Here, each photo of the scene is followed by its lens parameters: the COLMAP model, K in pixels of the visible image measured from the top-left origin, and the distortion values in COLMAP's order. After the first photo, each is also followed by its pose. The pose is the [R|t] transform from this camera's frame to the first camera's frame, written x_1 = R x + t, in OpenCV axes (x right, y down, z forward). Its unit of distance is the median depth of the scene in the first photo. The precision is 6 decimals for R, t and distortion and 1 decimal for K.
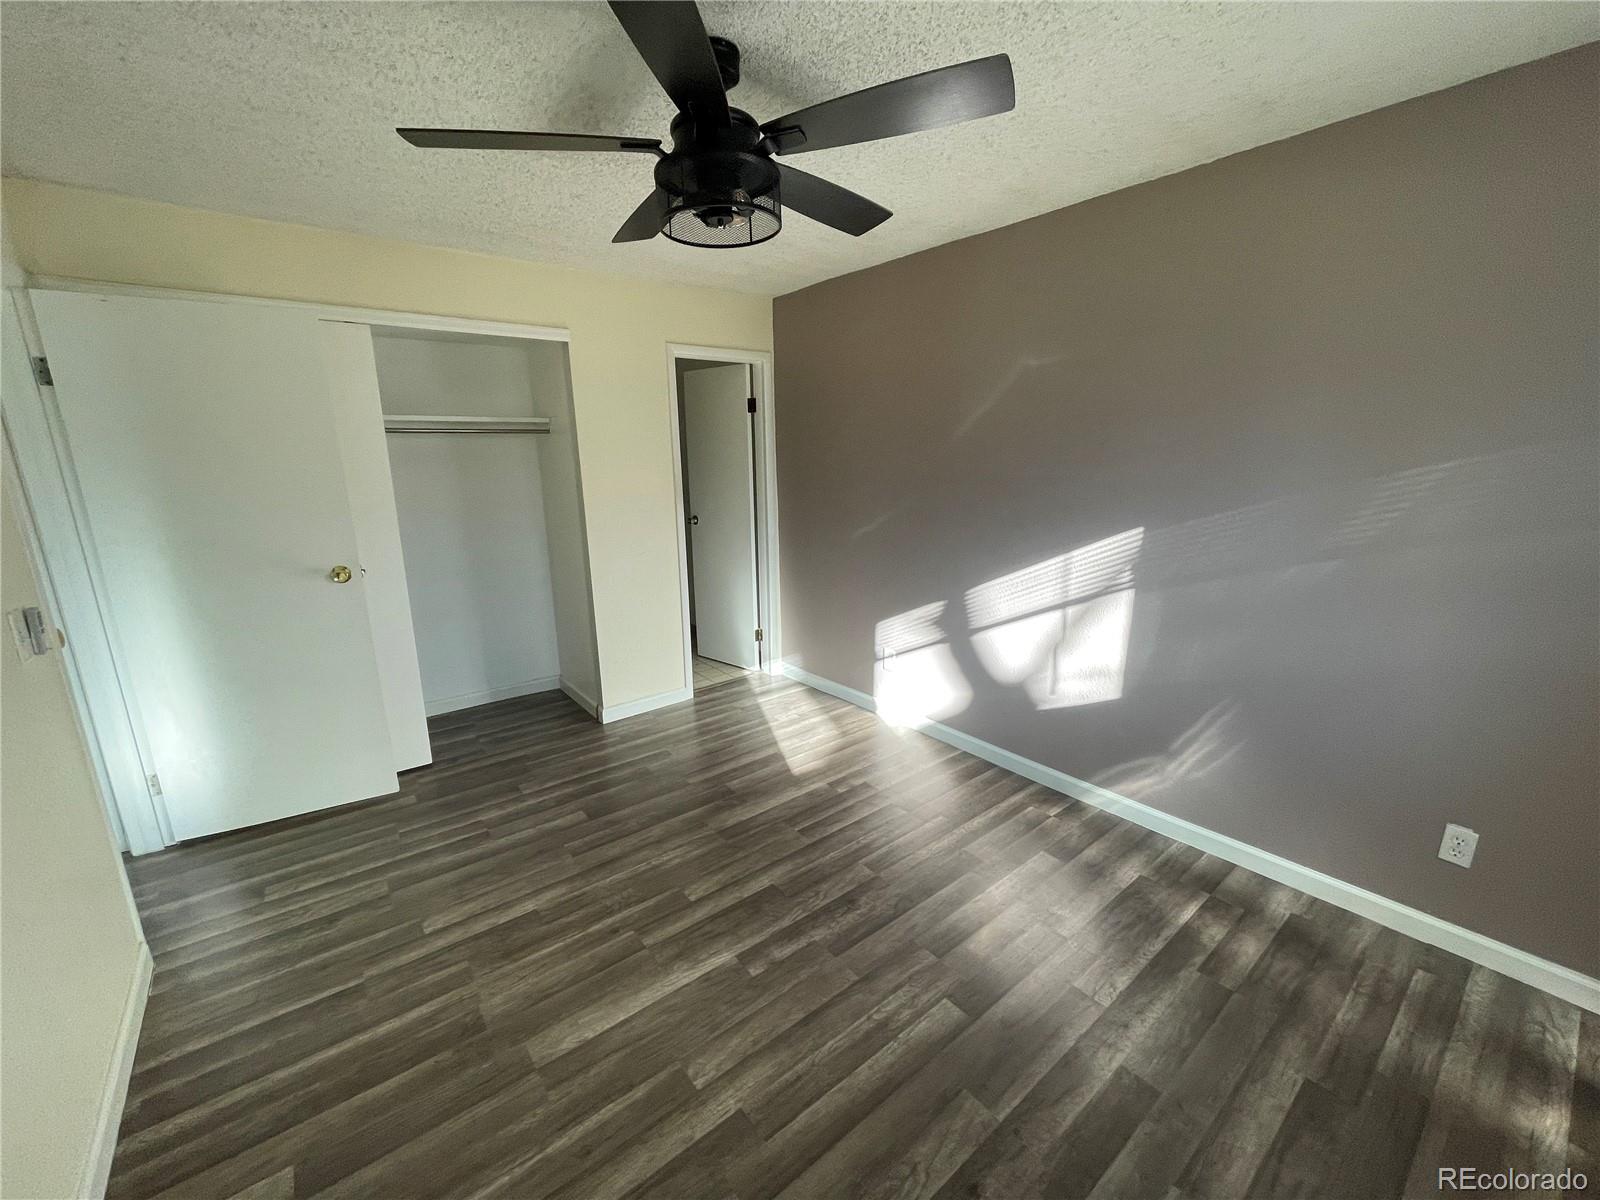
lens RADIAL K [[646.3, 0, 806.6], [0, 646.3, 599.4], [0, 0, 1]] dist [-0.004140, 0.001220]
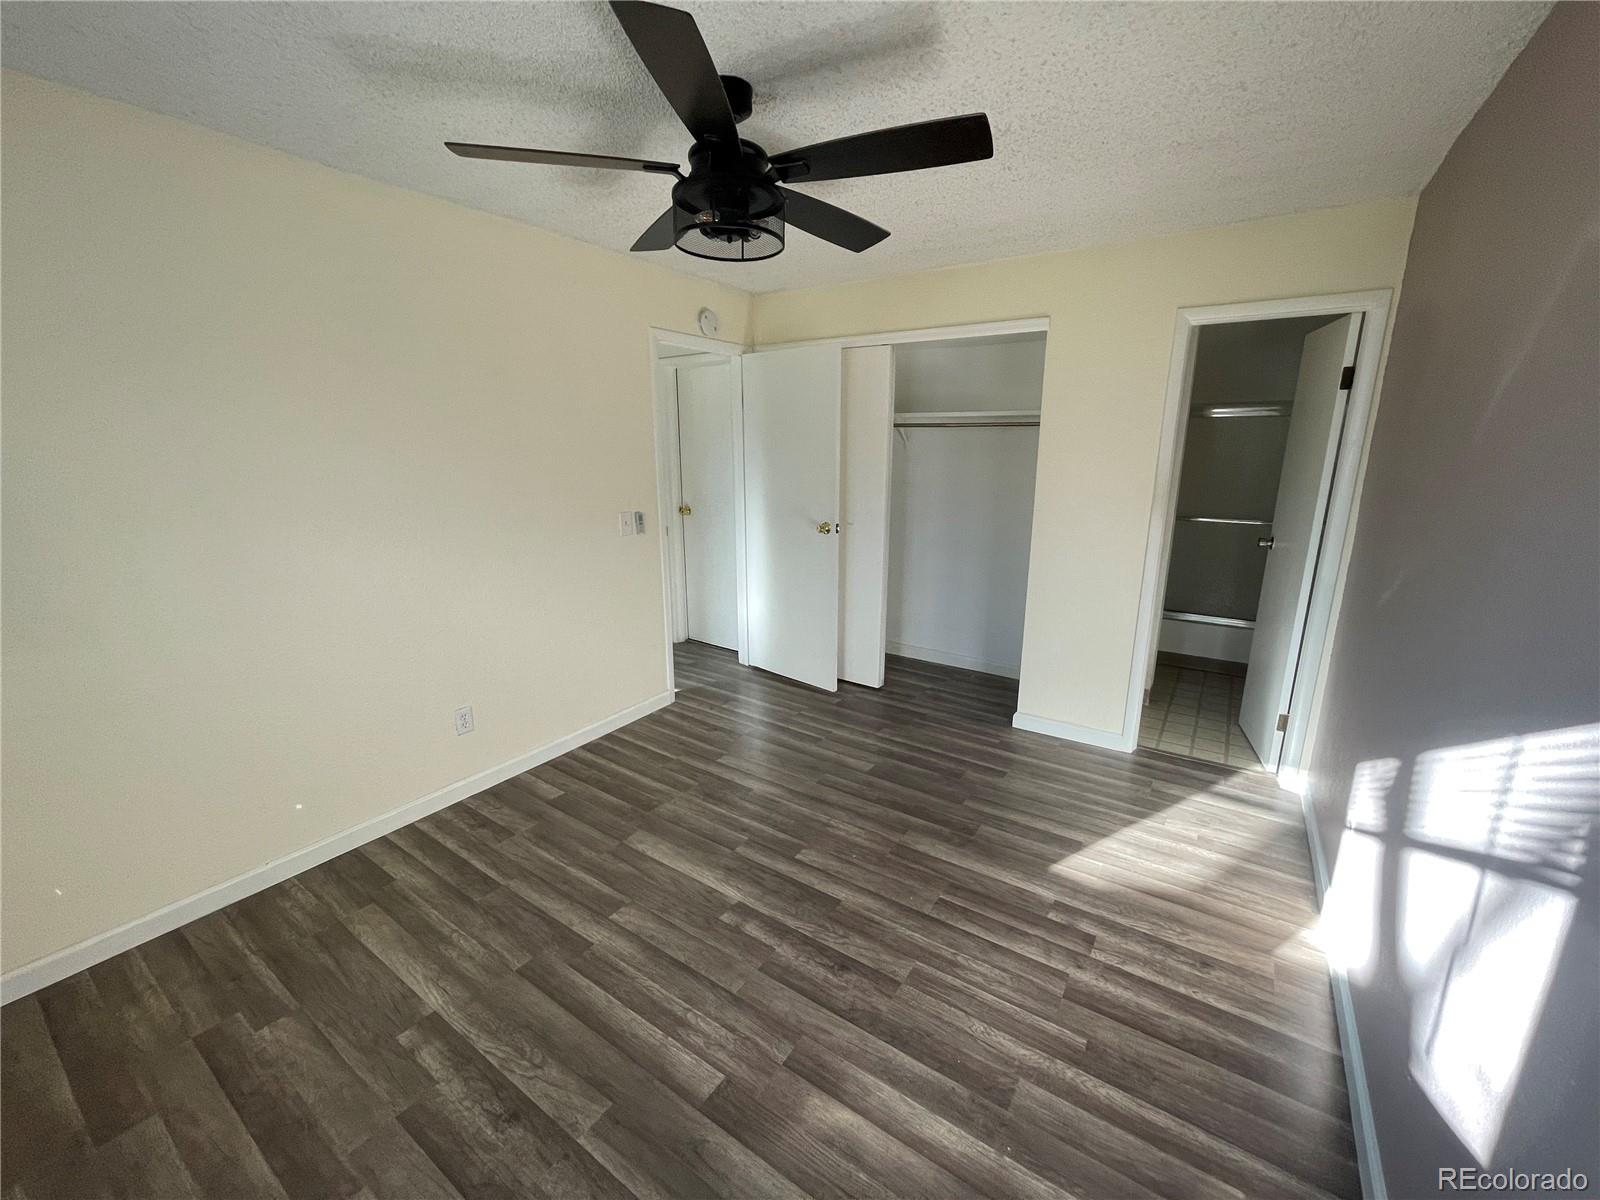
lens RADIAL K [[646.3, 0, 791.8], [0, 646.3, 596.3], [0, 0, 1]] dist [-0.004140, 0.001220]
pose [[0.291351, 0.233317, -0.927727, 0.640197], [-0.222896, 0.959665, 0.171349, -0.125349], [0.930286, 0.156864, 0.331605, 0.491990]]
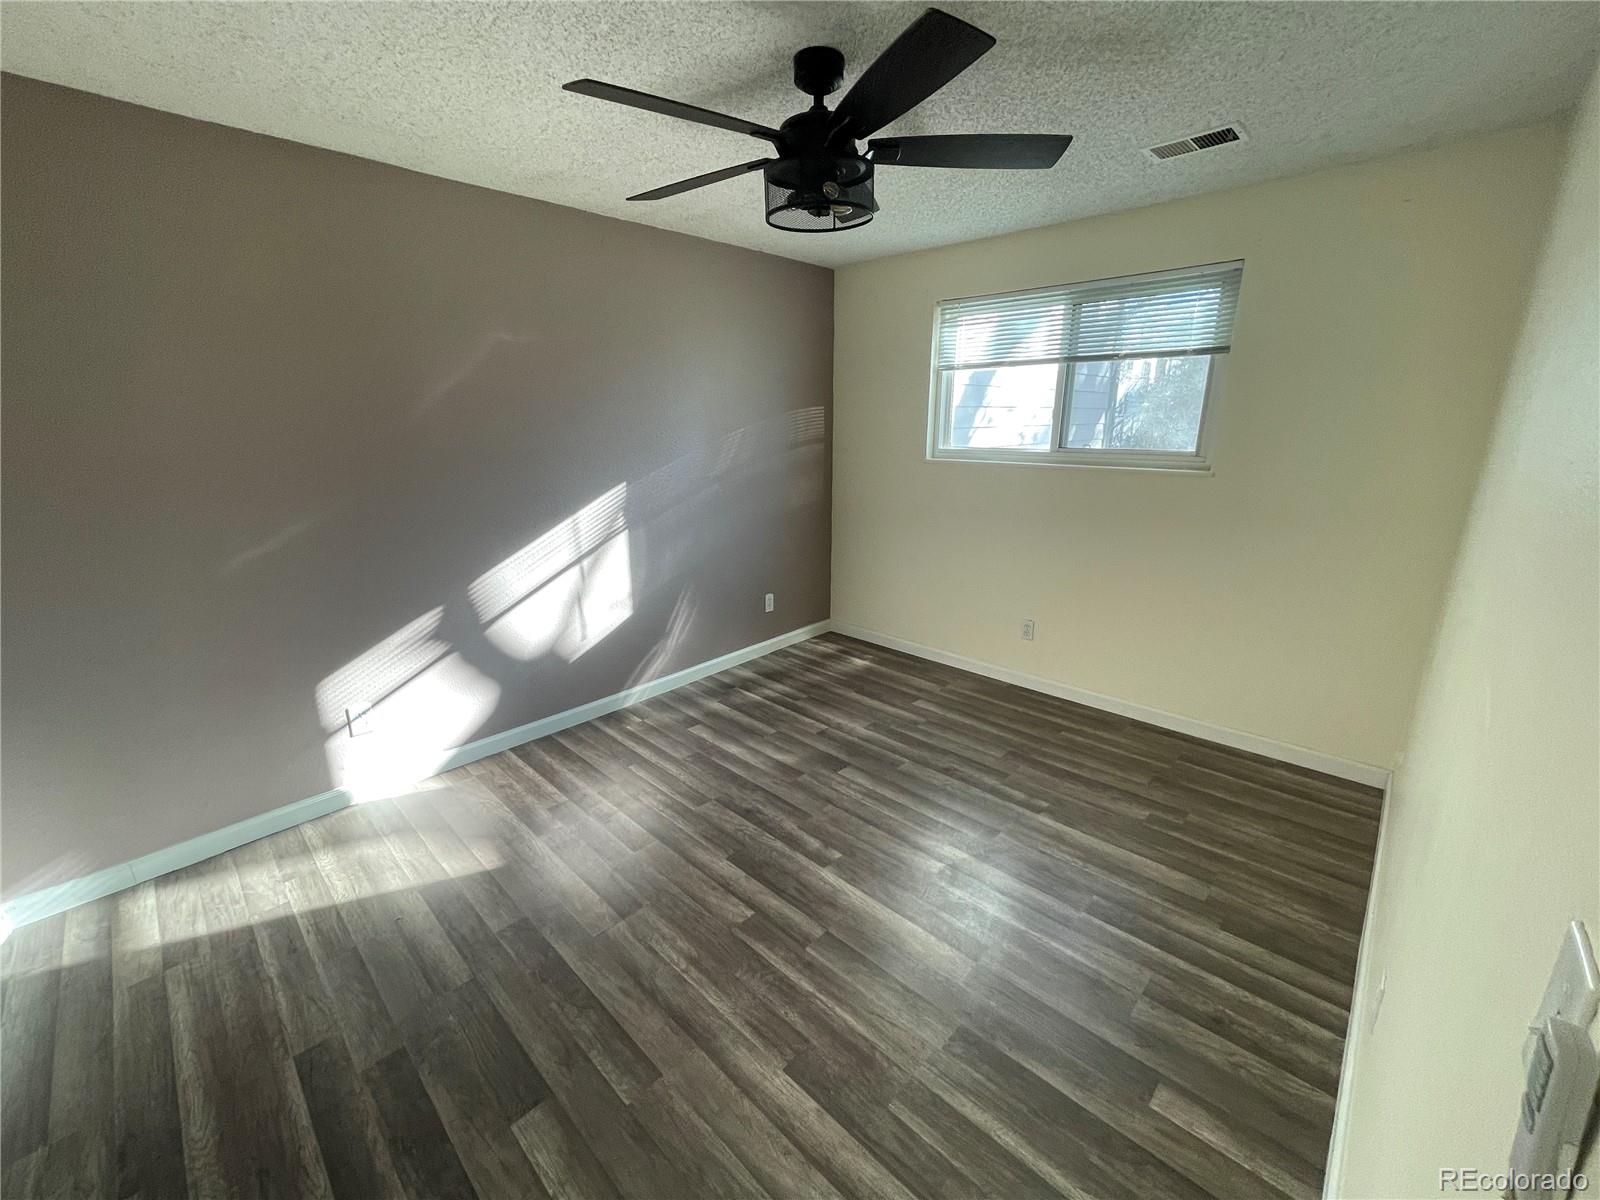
lens RADIAL K [[646.3, 0, 789.1], [0, 646.3, 604.7], [0, 0, 1]] dist [-0.004140, 0.001220]
pose [[-0.121571, -0.260922, 0.957674, -0.831991], [0.234144, 0.930064, 0.283122, -0.167643], [-0.964571, 0.258654, -0.051976, 0.774091]]
